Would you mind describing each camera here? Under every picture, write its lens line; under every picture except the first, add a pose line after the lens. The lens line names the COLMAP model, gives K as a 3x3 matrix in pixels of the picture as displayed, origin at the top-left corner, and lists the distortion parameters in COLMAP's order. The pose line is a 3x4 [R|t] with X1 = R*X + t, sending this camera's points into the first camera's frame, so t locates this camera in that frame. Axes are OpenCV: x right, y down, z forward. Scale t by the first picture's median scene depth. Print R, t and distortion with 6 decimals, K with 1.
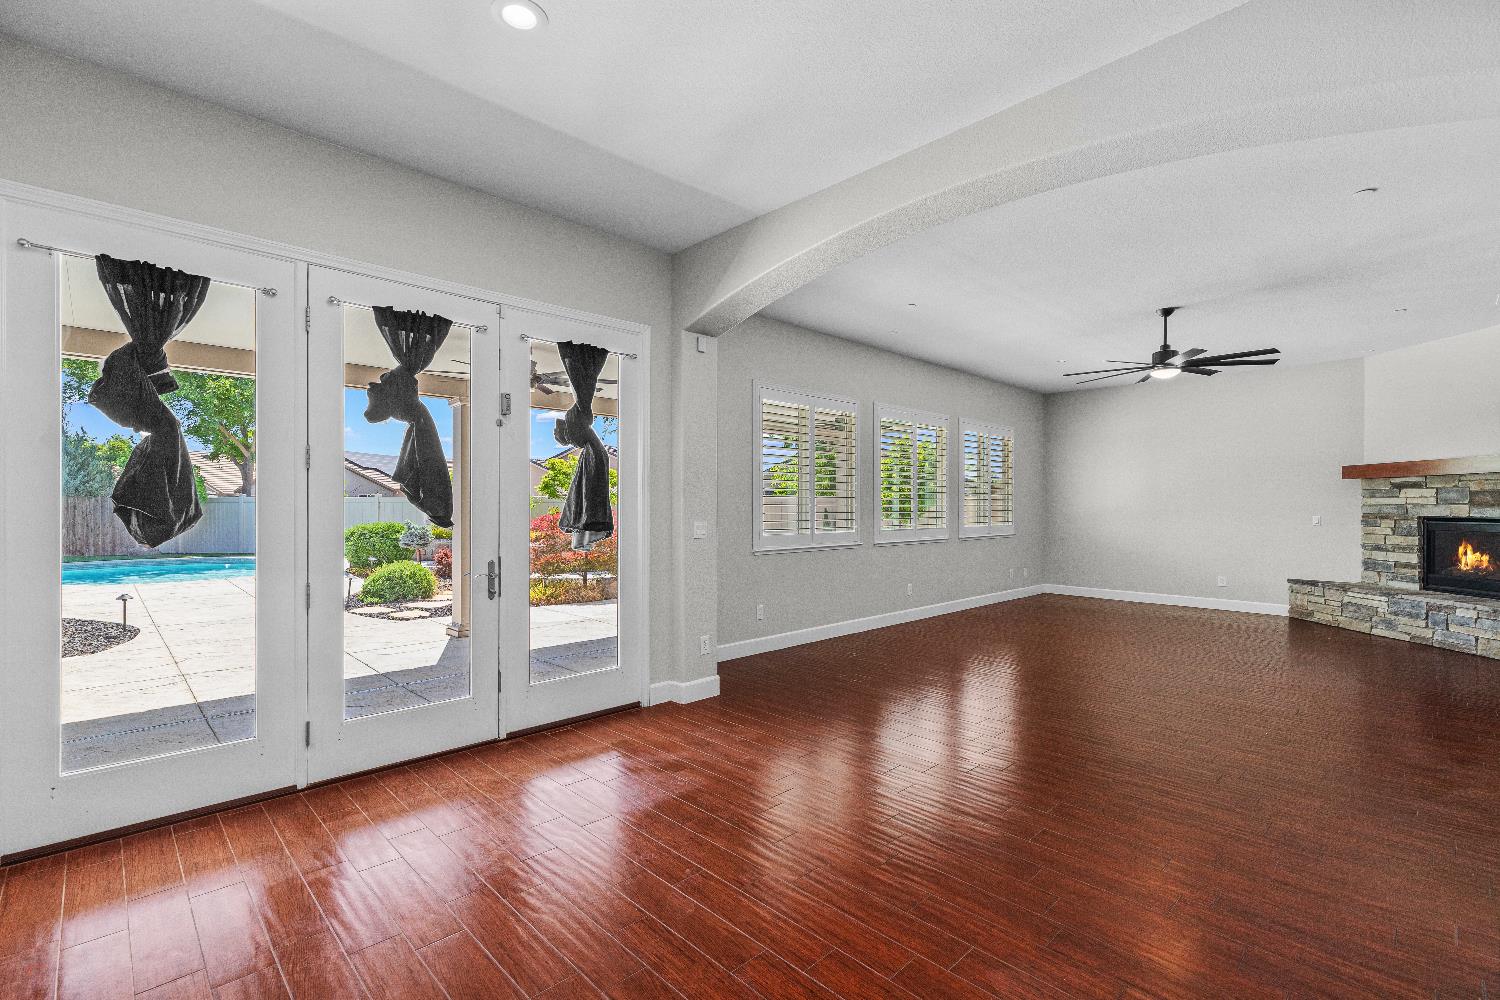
lens RADIAL K [[674.3, 0, 748.4], [0, 674.3, 505.7], [0, 0, 1]] dist [-0.002295, 0.003116]
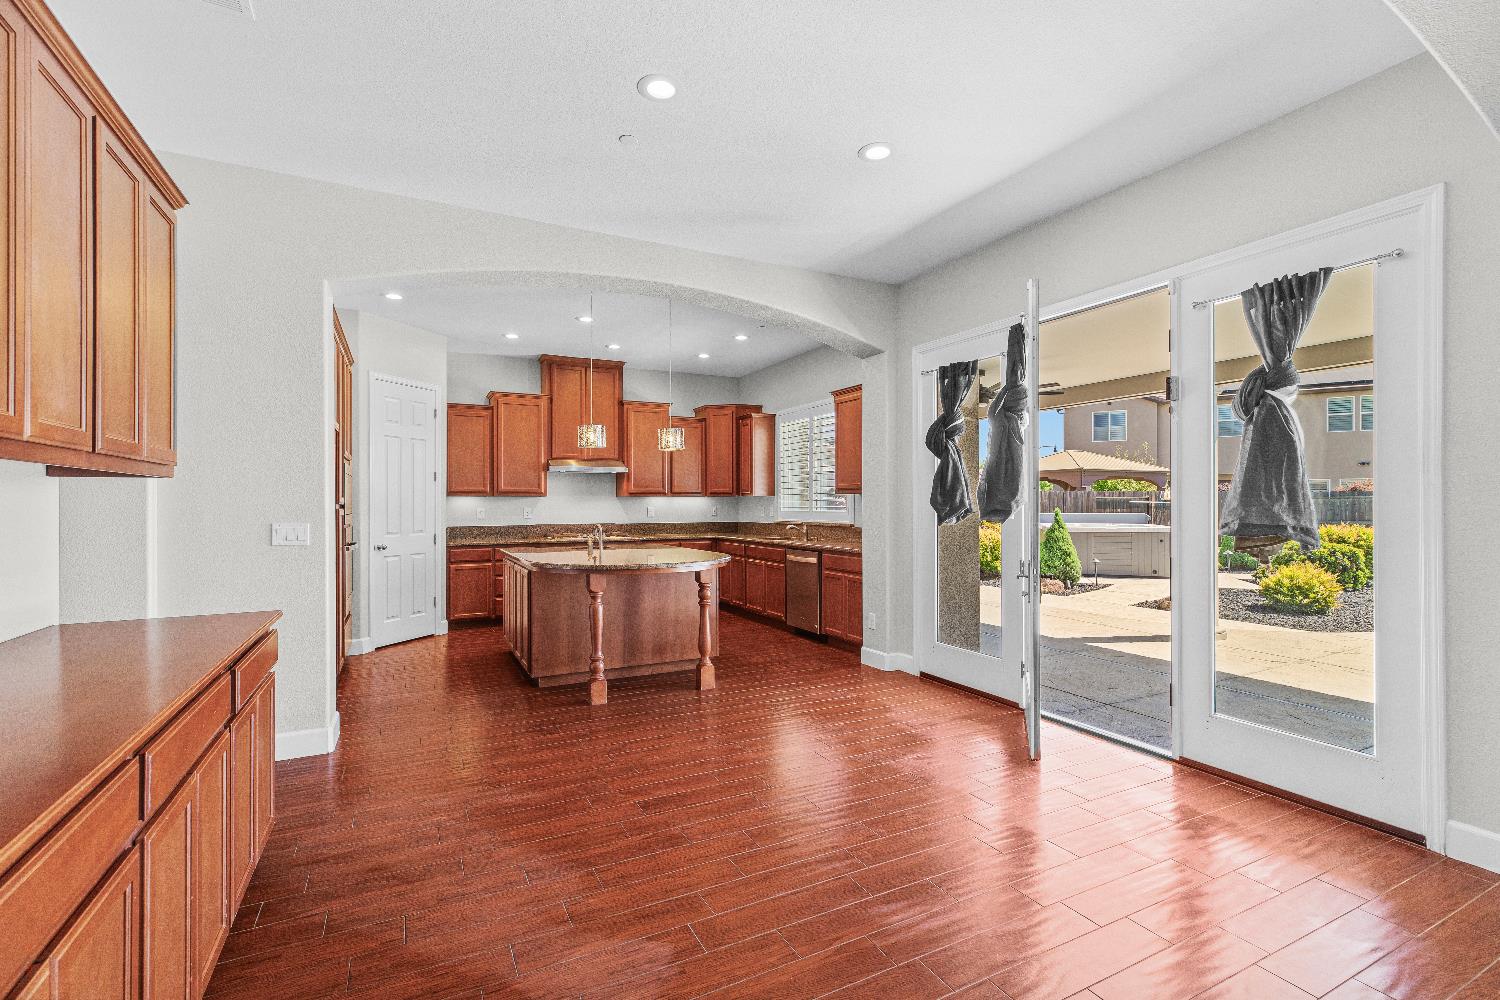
lens RADIAL K [[674.3, 0, 737.4], [0, 674.3, 499.5], [0, 0, 1]] dist [-0.002295, 0.003116]
pose [[-0.301480, -0.007139, -0.953446, 0.360828], [0.001792, 0.999966, -0.008054, 0.002438], [0.953471, -0.004137, -0.301457, 0.384246]]
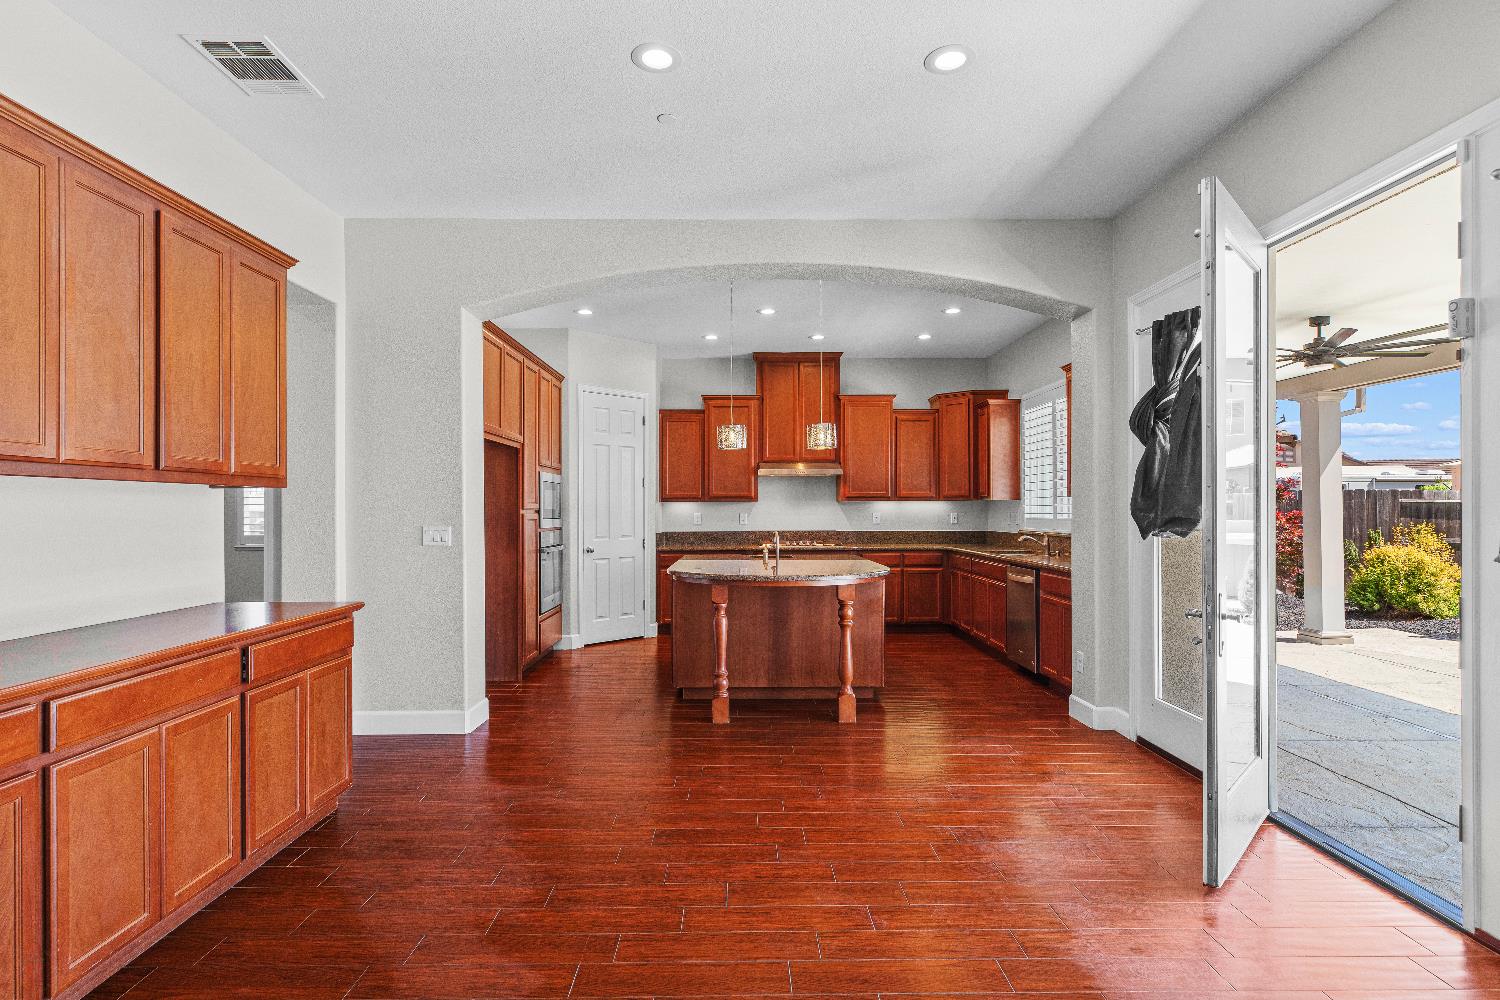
lens RADIAL K [[733.8, 0, 737.0], [0, 733.8, 513.7], [0, 0, 1]] dist [-0.006315, 0.005338]
pose [[-0.692601, 0.003810, -0.721311, 0.253011], [0.000596, 0.999989, 0.004709, 0.001709], [0.721320, 0.002832, -0.692596, 0.526272]]
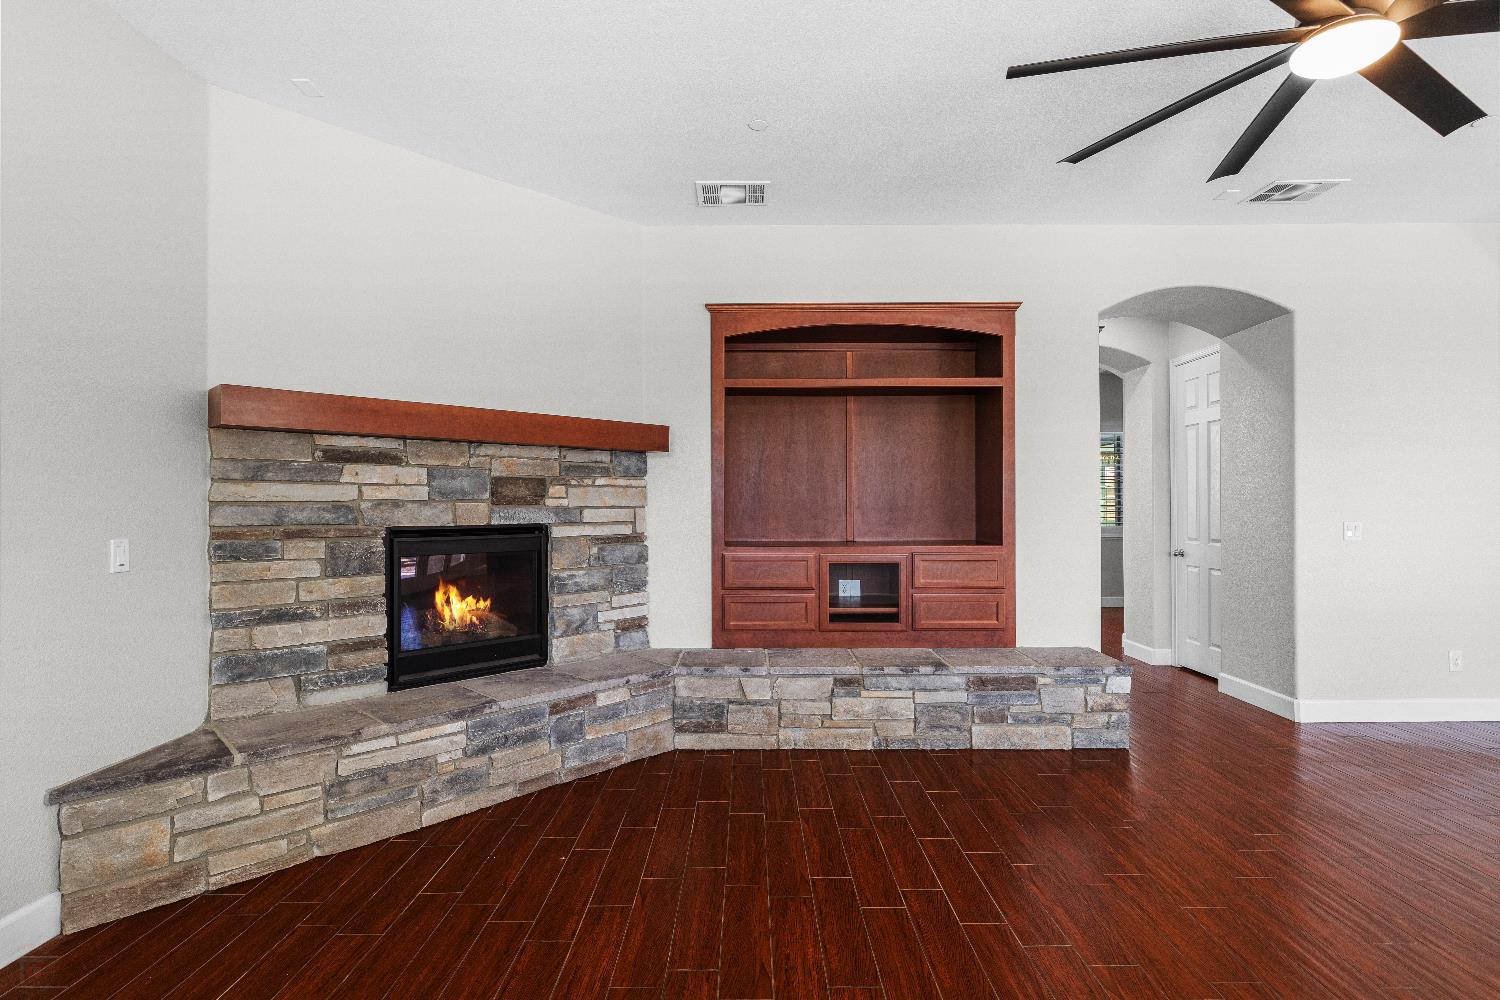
lens RADIAL K [[733.8, 0, 748.8], [0, 733.8, 498.8], [0, 0, 1]] dist [-0.006315, 0.005338]
pose [[-0.715712, 0.011549, 0.698301, 0.485133], [0.004761, 0.999921, -0.011658, 0.003232], [-0.698380, -0.005020, -0.715710, 1.178502]]
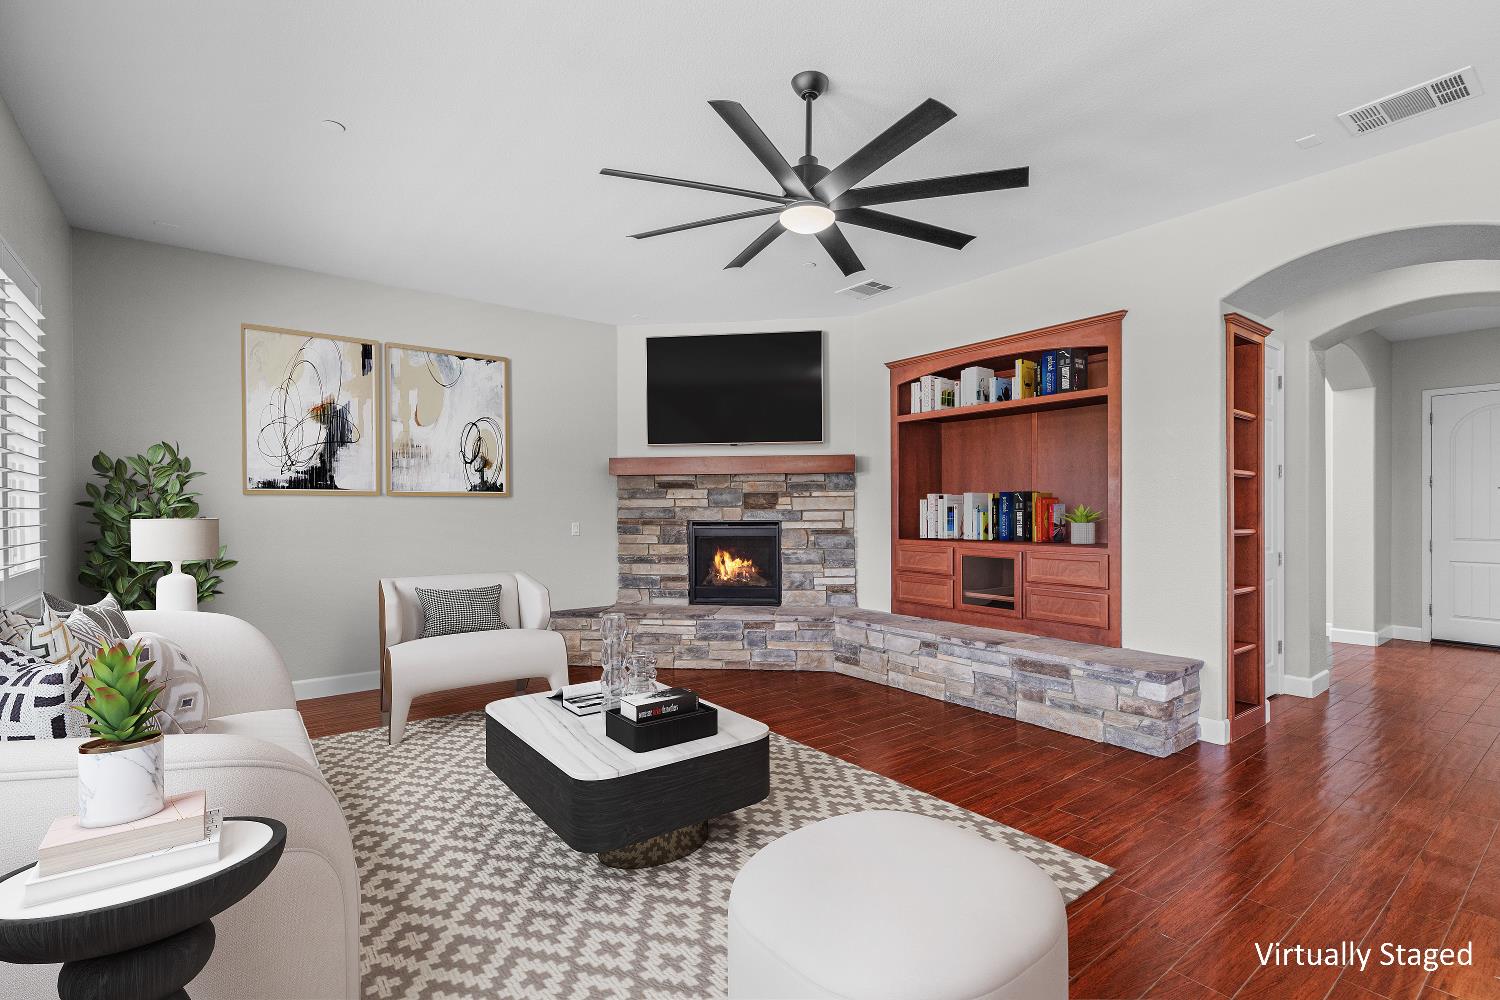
lens RADIAL K [[674.3, 0, 748.9], [0, 674.3, 511.4], [0, 0, 1]] dist [-0.002295, 0.003116]
pose [[0.107647, -0.001306, 0.994188, 0.134619], [0.002805, 0.999996, 0.001010, 0.002719], [-0.994185, 0.002680, 0.107650, 0.827183]]
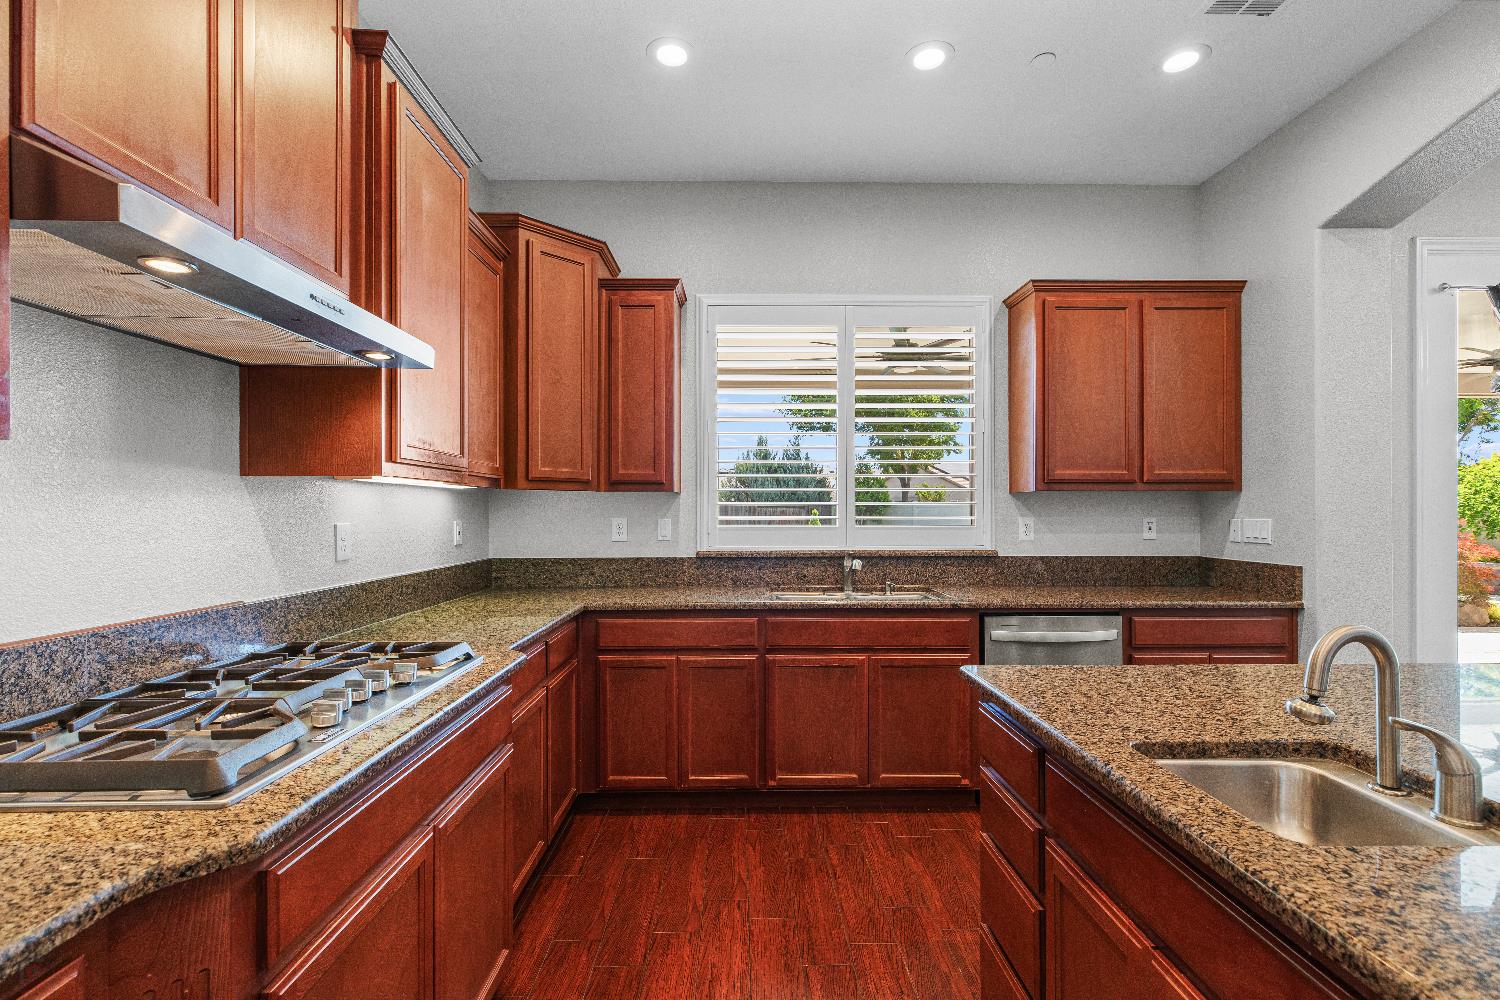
lens RADIAL K [[674.3, 0, 735.3], [0, 674.3, 508.9], [0, 0, 1]] dist [-0.002295, 0.003116]
pose [[0.730753, -0.002204, -0.682638, -0.417502], [0.001063, 0.999997, -0.002091, 0.000281], [0.682641, 0.000803, 0.730753, -0.250040]]
